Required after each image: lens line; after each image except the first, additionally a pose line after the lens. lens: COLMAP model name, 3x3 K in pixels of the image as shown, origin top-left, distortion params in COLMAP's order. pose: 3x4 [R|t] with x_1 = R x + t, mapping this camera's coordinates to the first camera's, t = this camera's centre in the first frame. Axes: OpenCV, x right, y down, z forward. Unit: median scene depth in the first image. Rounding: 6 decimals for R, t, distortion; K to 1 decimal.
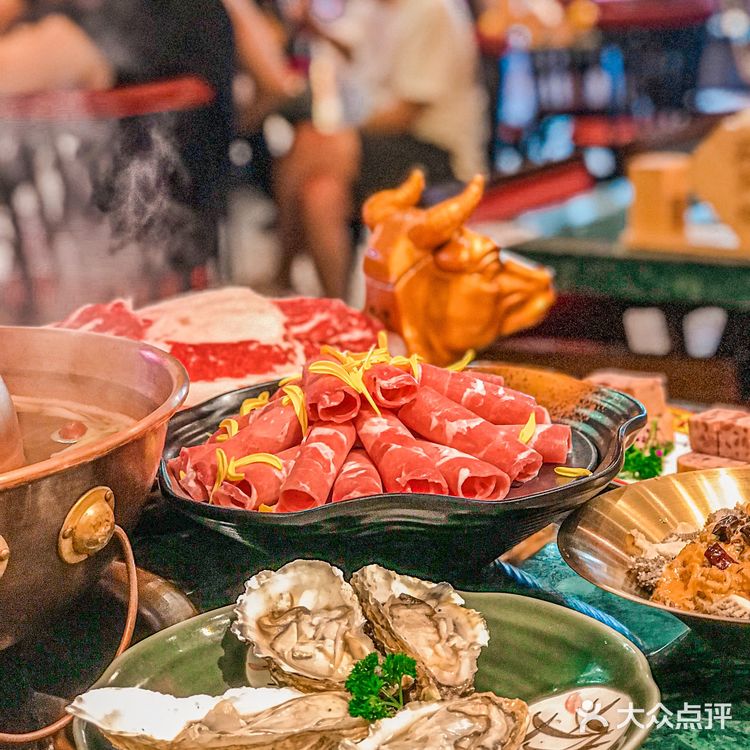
lens RADIAL K [[1624.2, 0, 375.0], [0, 1624.2, 375.0], [0, 0, 1]] dist [-0.025406, 0.695790]
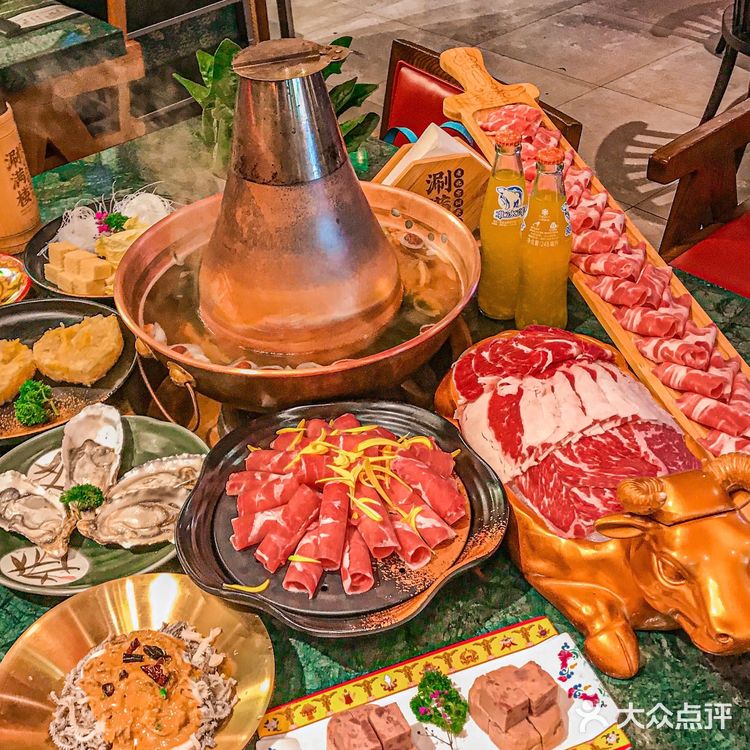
lens RADIAL K [[1063.4, 0, 363.6], [0, 1063.4, 375.0], [0, 0, 1]] dist [0.194454, -0.632454]
pose [[-0.189488, 0.646158, -0.739307, 0.707262], [-0.171920, 0.719483, 0.672895, -0.768354], [0.966715, 0.254607, -0.025246, 1.027677]]
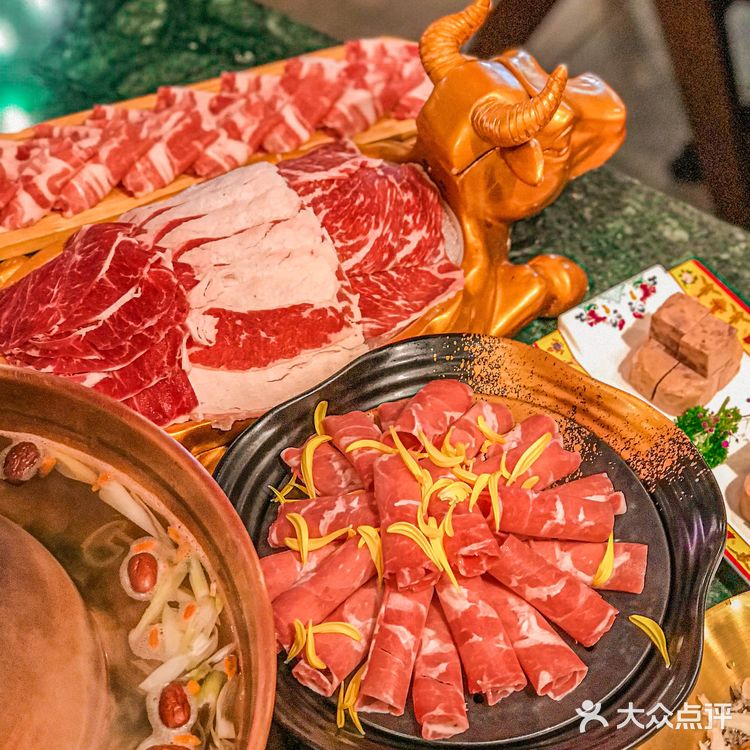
lens RADIAL K [[1624.2, 0, 375.0], [0, 1624.2, 375.0], [0, 0, 1]] dist [-0.025406, 0.695790]
pose [[0.999205, 0.006785, 0.039293, -0.084080], [-0.029037, 0.799178, 0.600392, -0.636789], [-0.027328, -0.601056, 0.798740, 0.280623]]
